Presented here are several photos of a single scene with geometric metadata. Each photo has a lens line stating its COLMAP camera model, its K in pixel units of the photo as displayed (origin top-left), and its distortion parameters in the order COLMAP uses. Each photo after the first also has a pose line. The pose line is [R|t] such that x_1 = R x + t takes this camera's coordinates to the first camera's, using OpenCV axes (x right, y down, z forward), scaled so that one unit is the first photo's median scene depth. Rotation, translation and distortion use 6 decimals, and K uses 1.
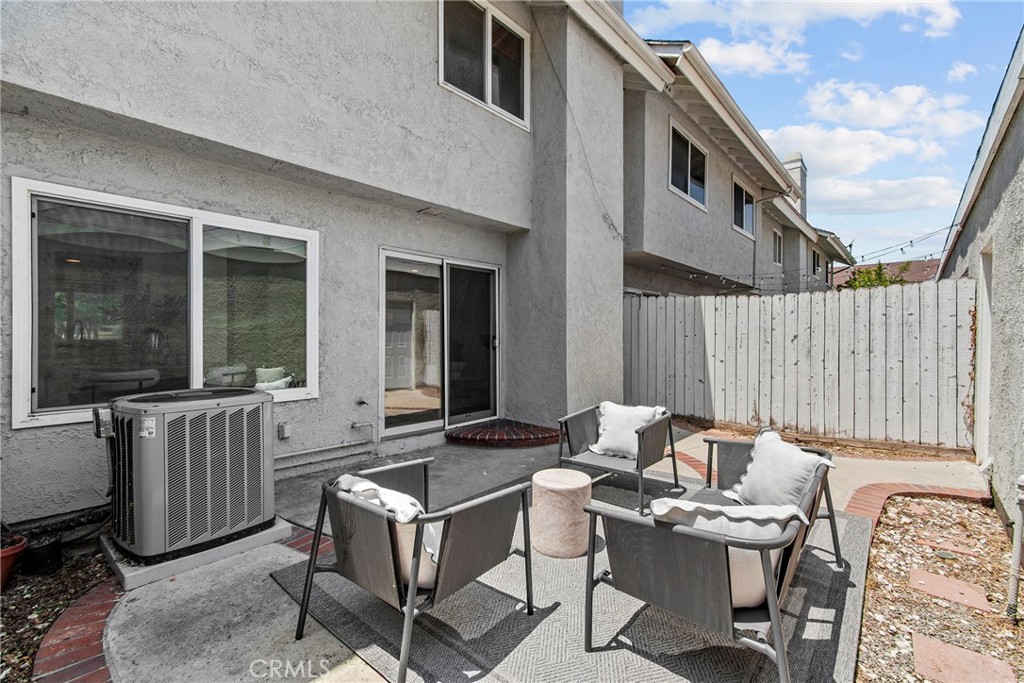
lens RADIAL K [[450.3, 0, 511.9], [0, 450.3, 340.6], [0, 0, 1]] dist [0.003533, -0.000658]
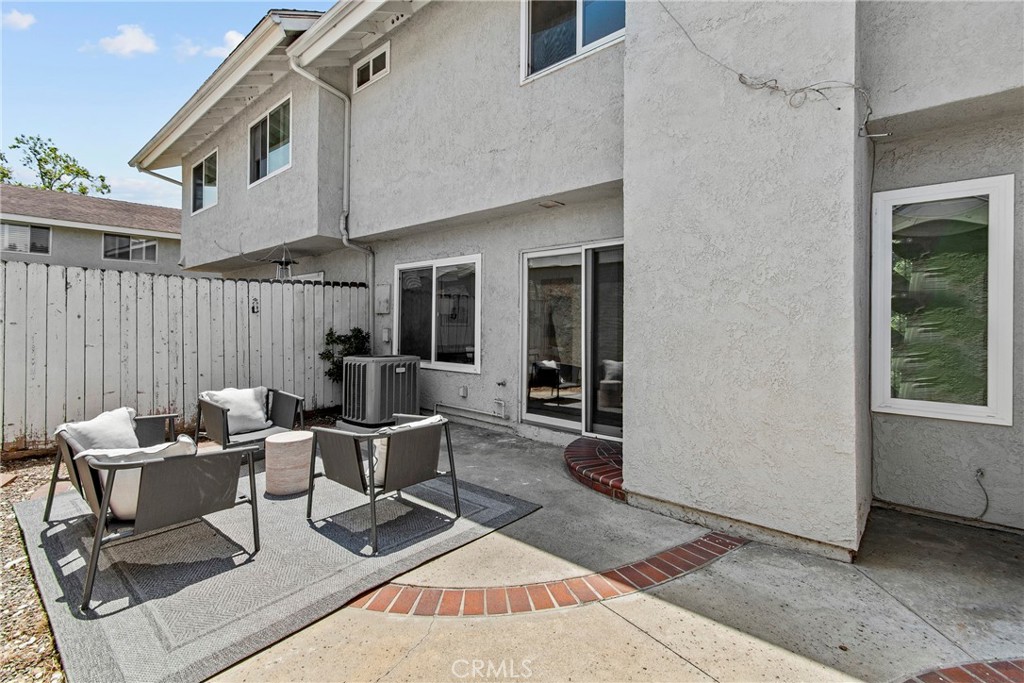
lens RADIAL K [[450.3, 0, 507.2], [0, 450.3, 324.9], [0, 0, 1]] dist [0.003533, -0.000658]
pose [[0.014701, -0.004216, -0.999883, 0.900488], [-0.019627, 0.999797, -0.004504, -0.017557], [0.999699, 0.019691, 0.014615, 1.004853]]
